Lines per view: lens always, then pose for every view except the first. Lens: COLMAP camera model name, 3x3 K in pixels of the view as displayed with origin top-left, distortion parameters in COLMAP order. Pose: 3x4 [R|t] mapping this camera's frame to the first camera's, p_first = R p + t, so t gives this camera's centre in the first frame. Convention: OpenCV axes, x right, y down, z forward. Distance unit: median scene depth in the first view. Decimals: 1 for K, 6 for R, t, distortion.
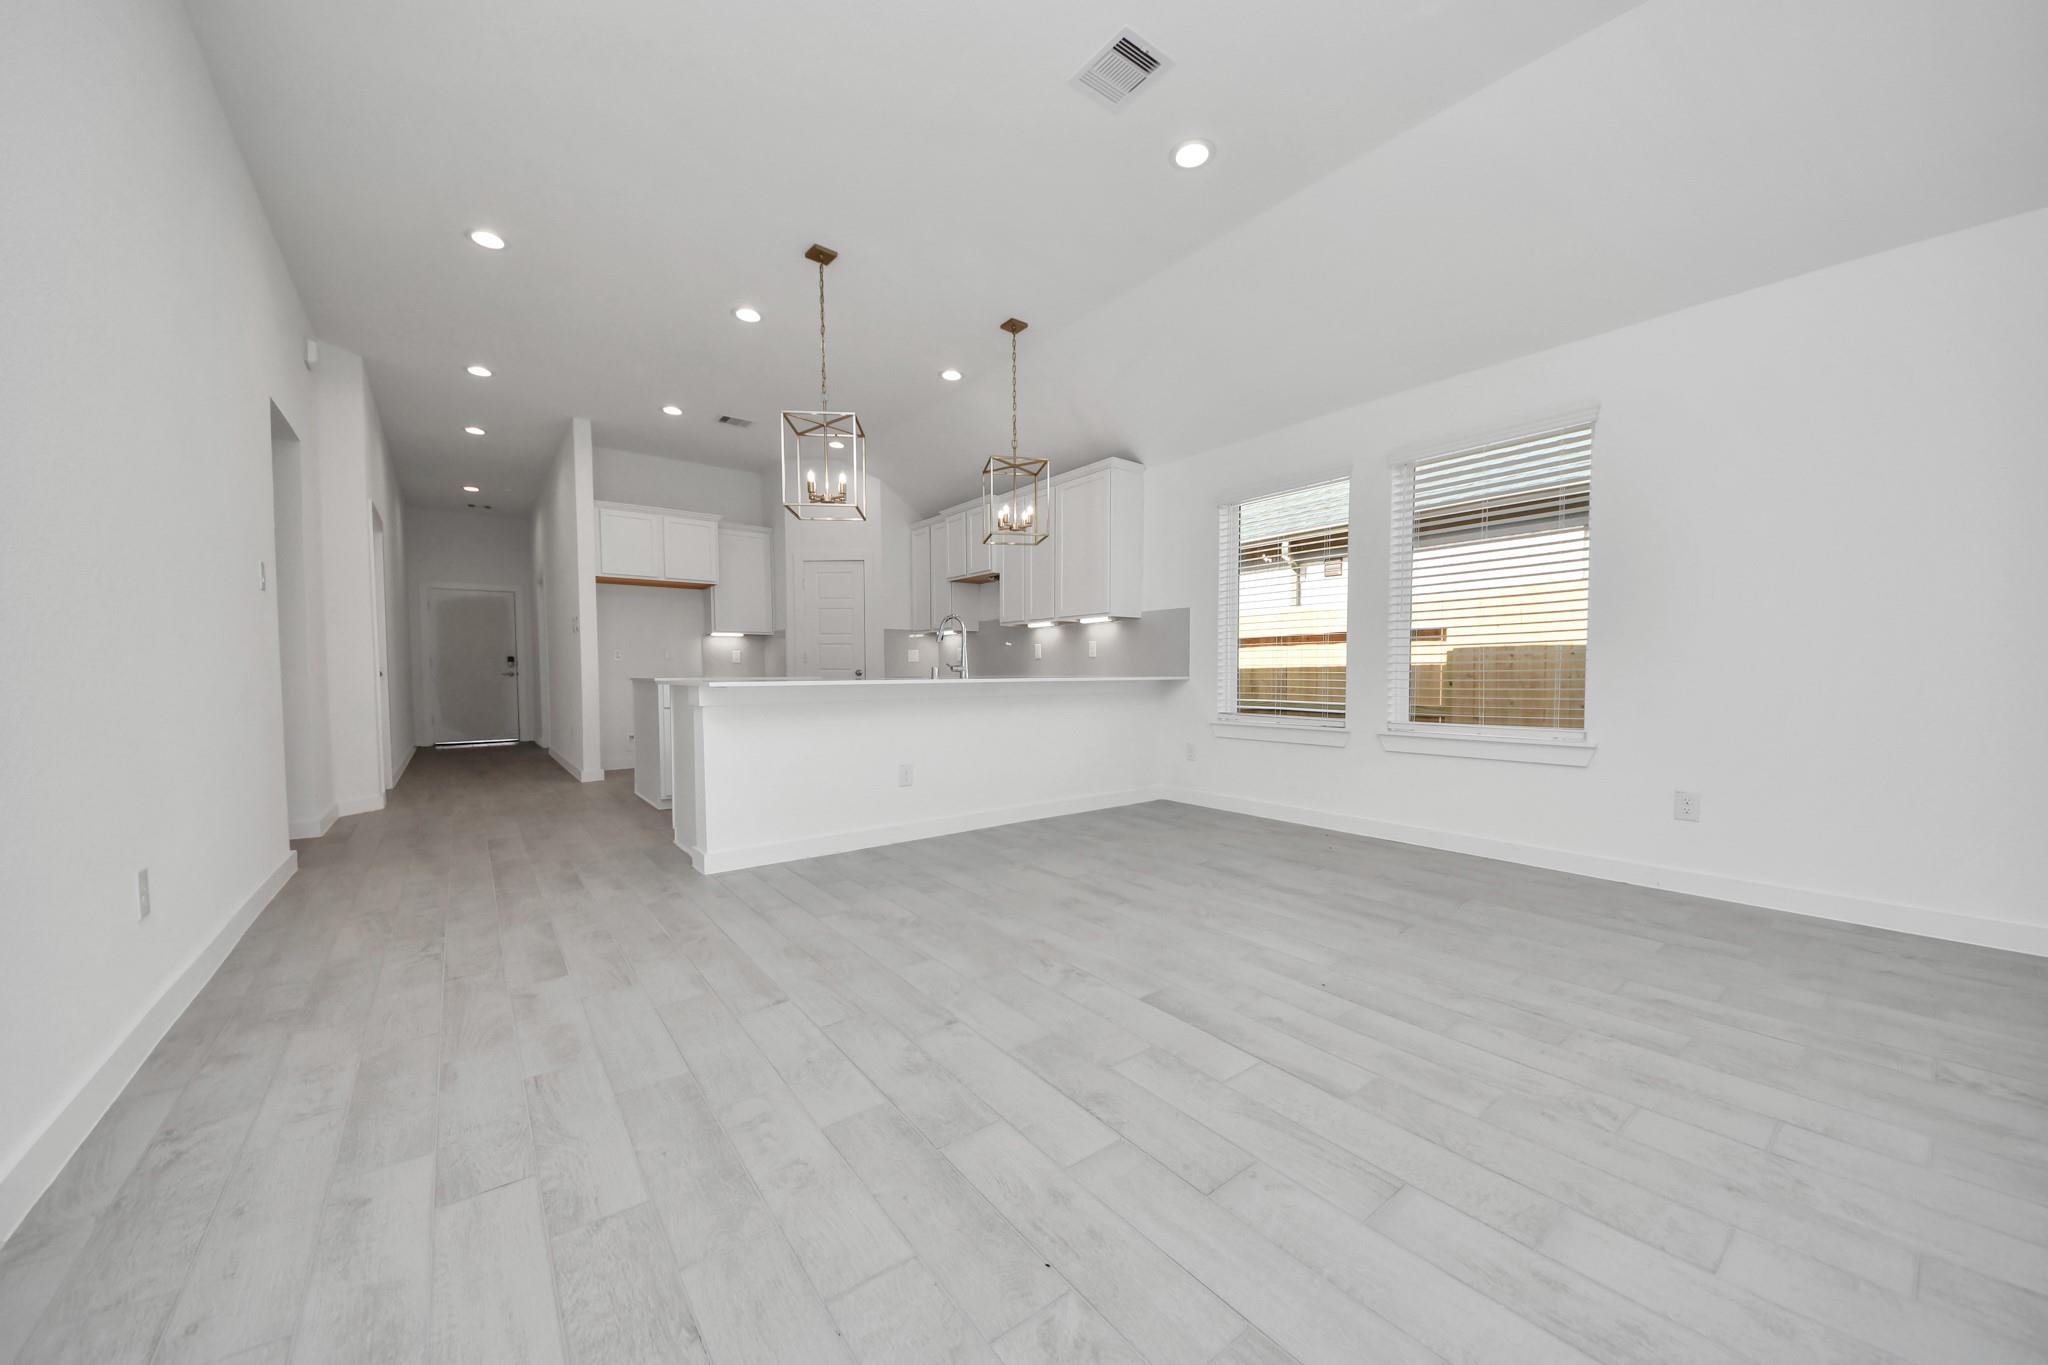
lens RADIAL K [[728.5, 0, 1020.4], [0, 728.5, 691.3], [0, 0, 1]] dist [0.005931, -0.002466]
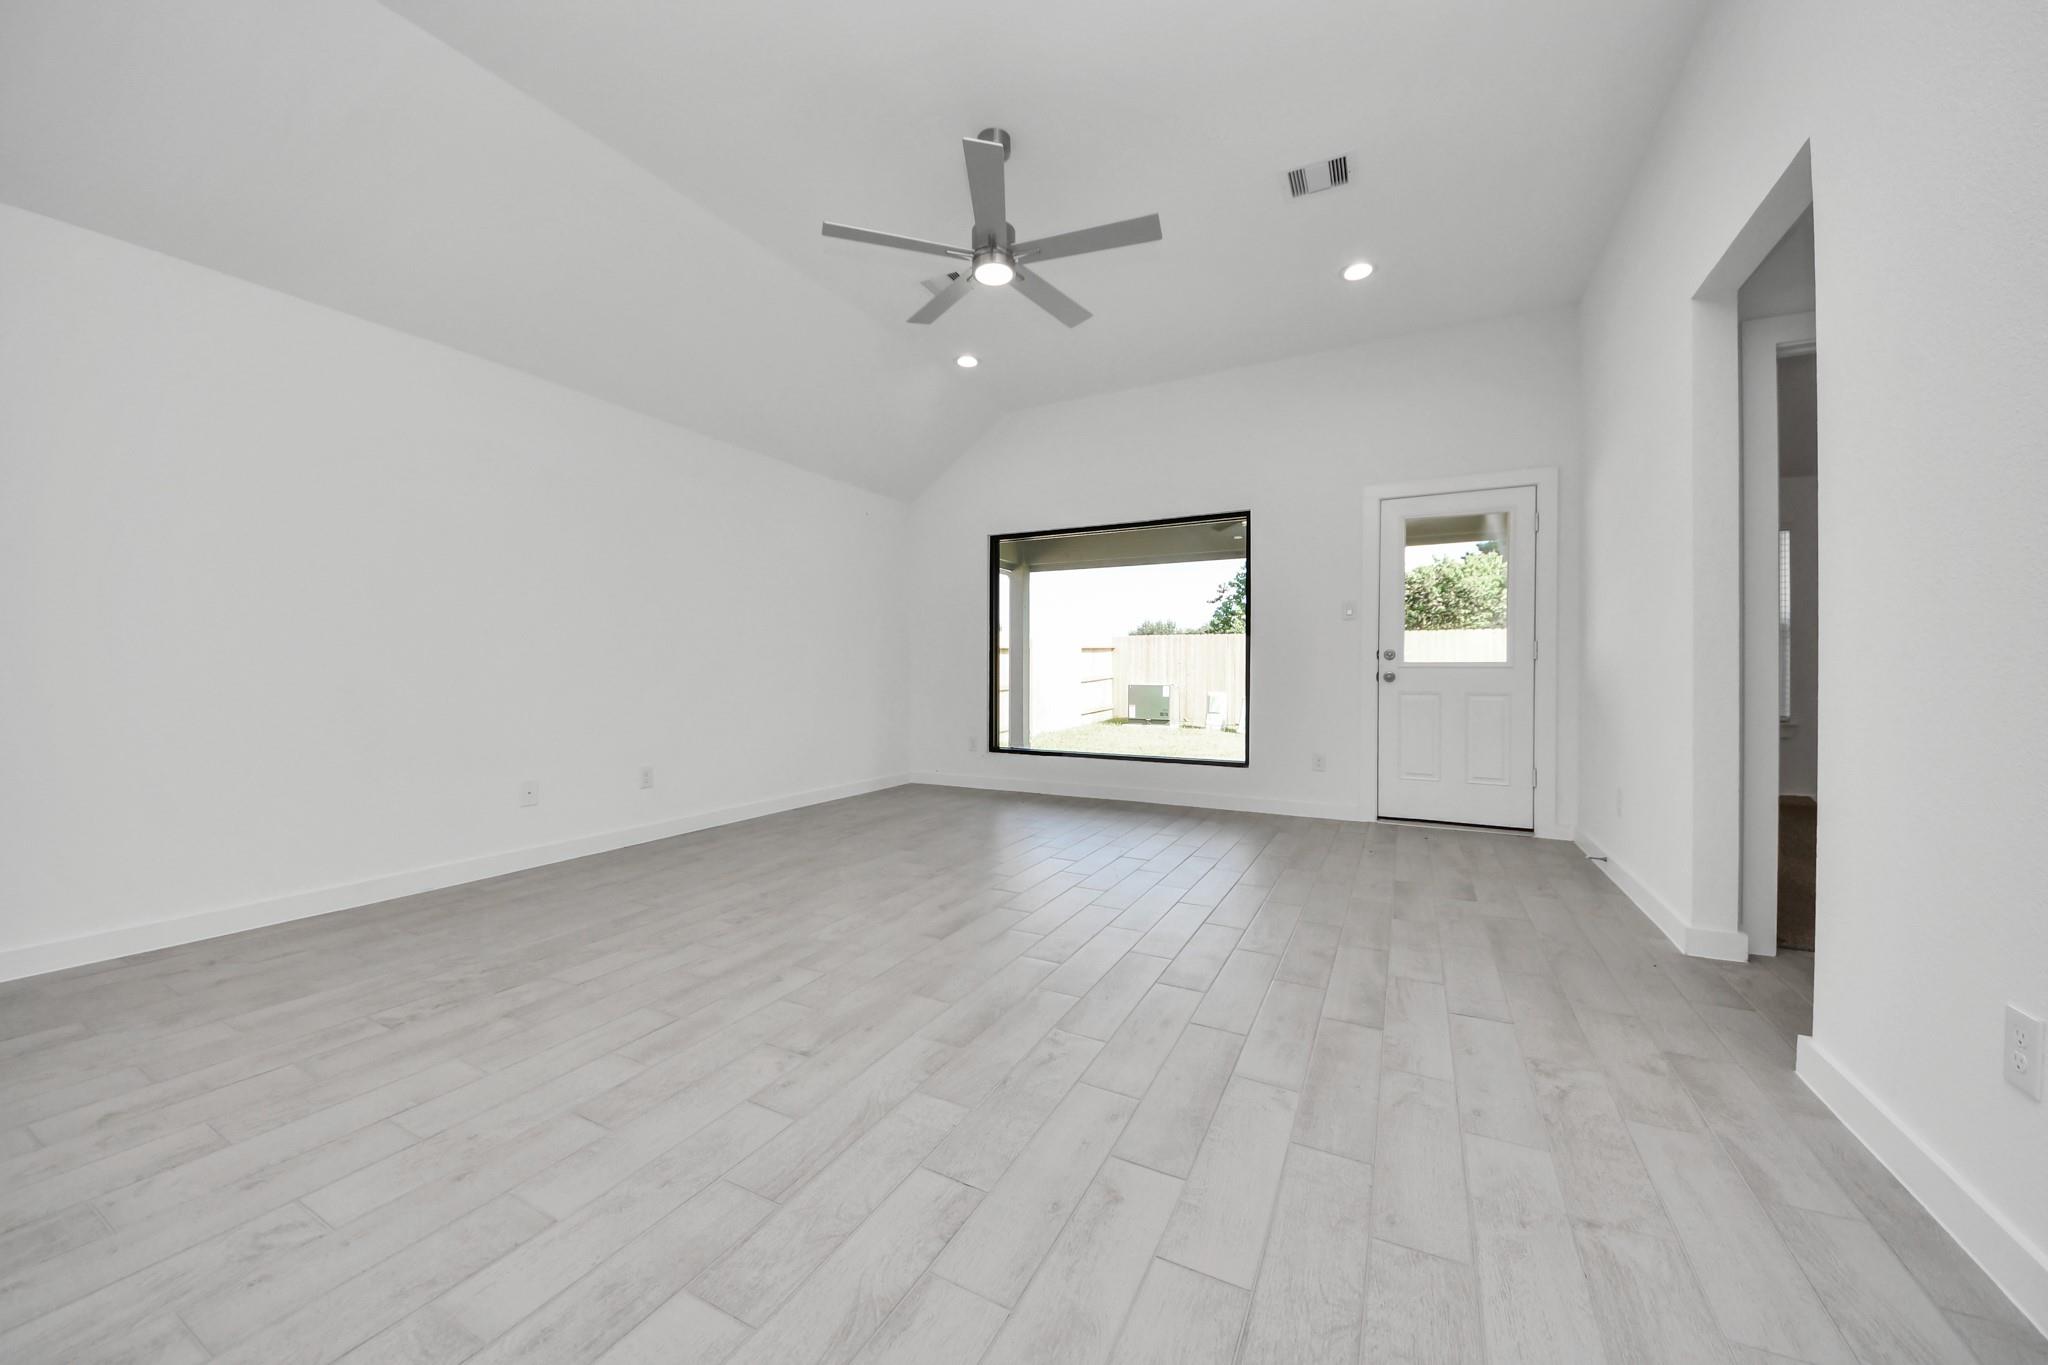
lens RADIAL K [[728.5, 0, 1021.6], [0, 728.5, 674.4], [0, 0, 1]] dist [0.005931, -0.002466]
pose [[-0.415633, -0.000090, 0.909532, -0.216198], [0.031659, 0.999393, 0.014566, -0.023624], [-0.908981, 0.034849, -0.415378, 0.442135]]
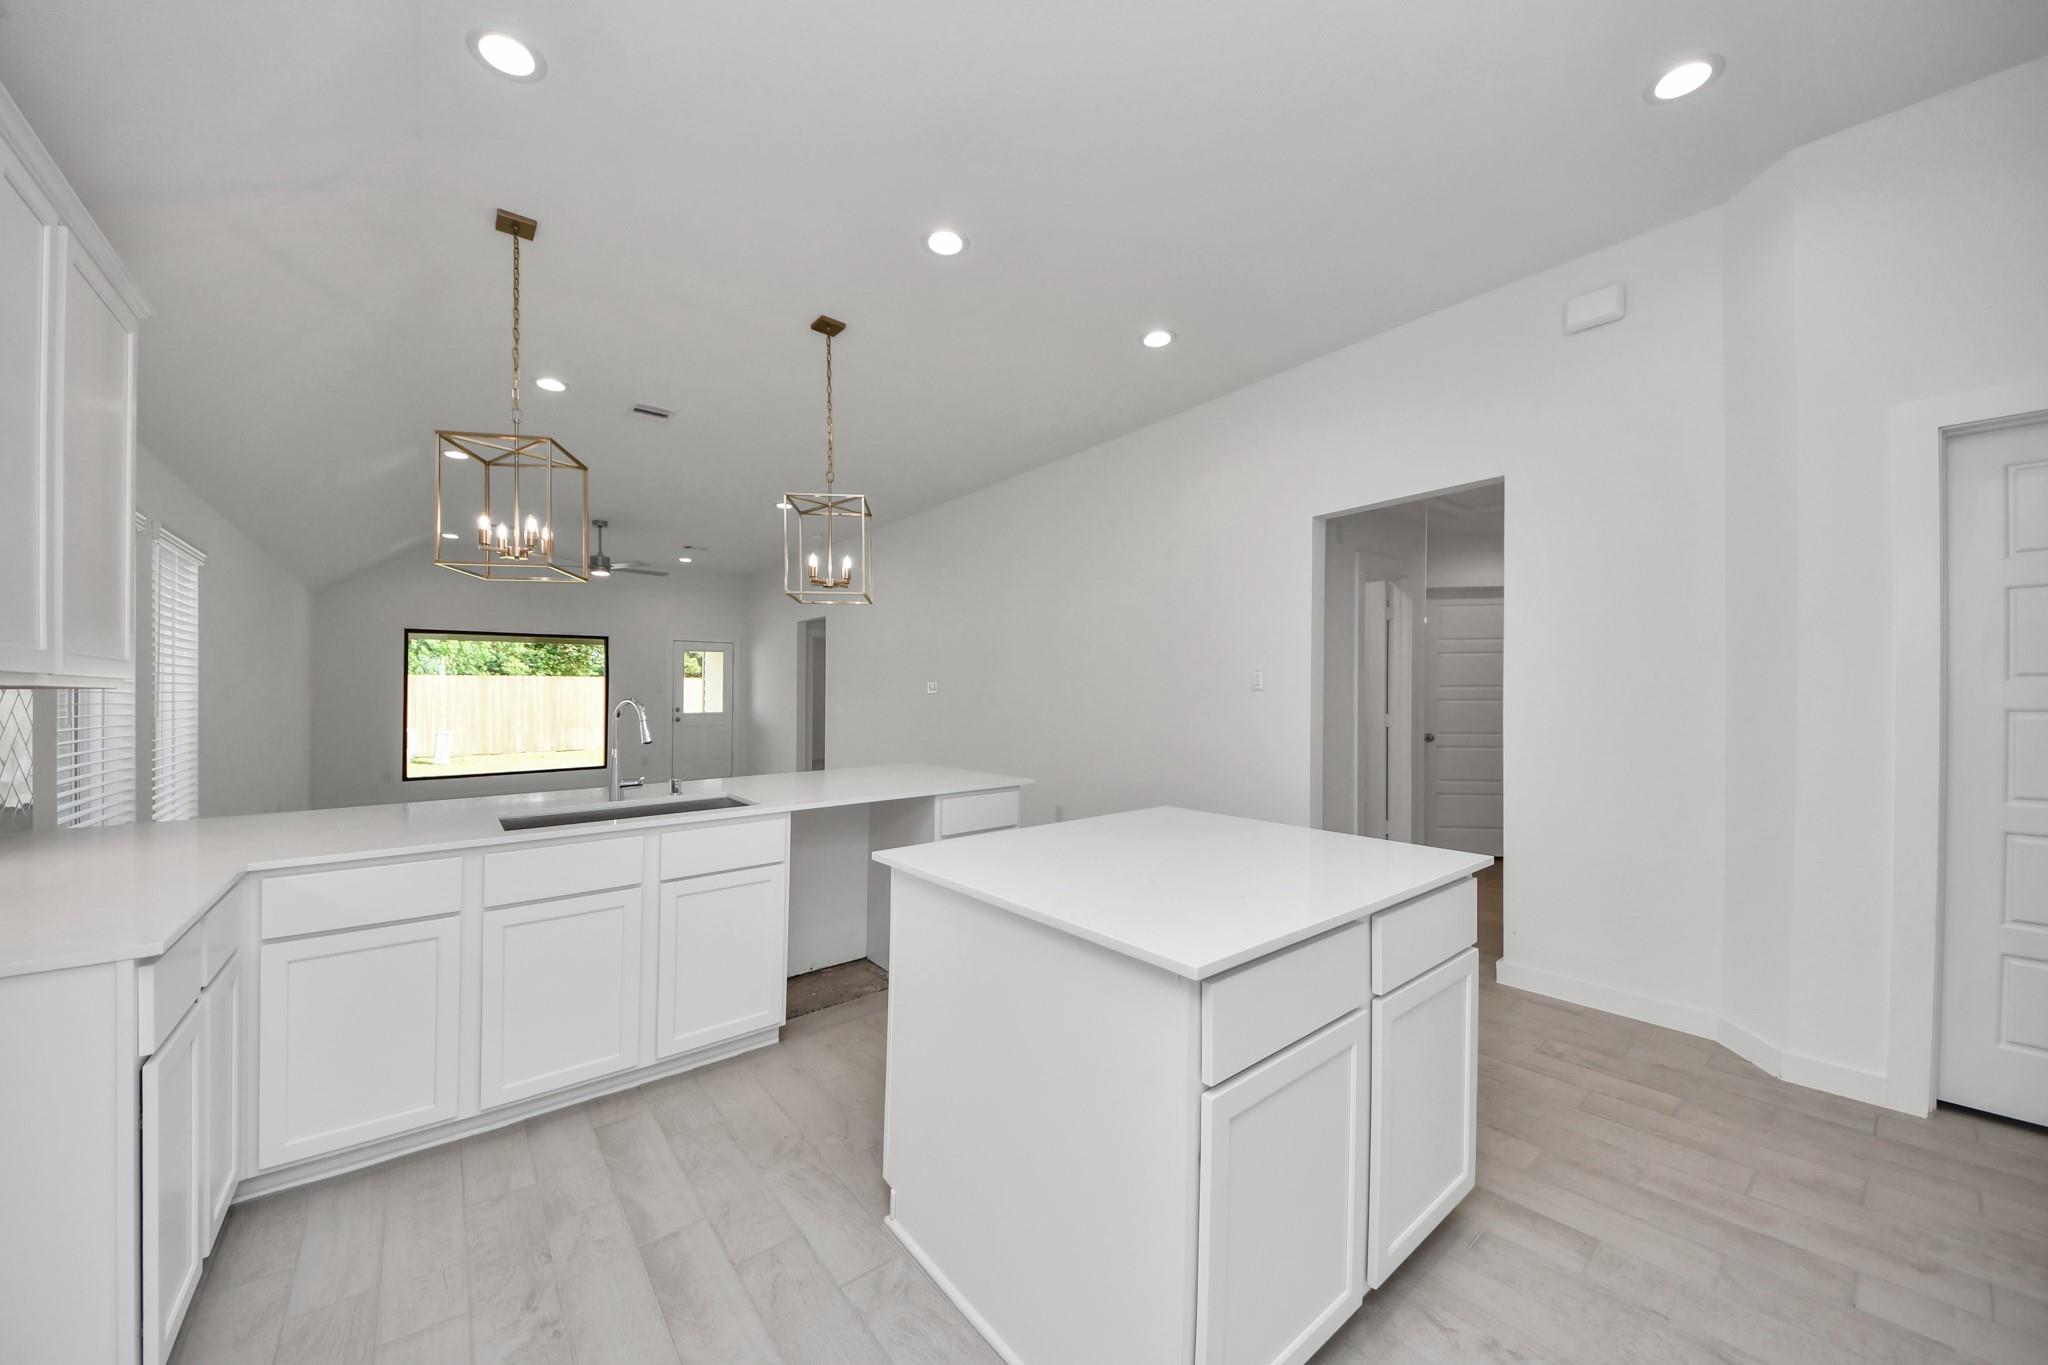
lens RADIAL K [[728.5, 0, 1018.3], [0, 728.5, 689.1], [0, 0, 1]] dist [0.005931, -0.002466]
pose [[-0.999829, 0.006268, -0.017390, -0.925457], [0.005743, 0.999532, 0.030050, -0.303405], [0.017570, 0.029945, -0.999397, 3.627185]]
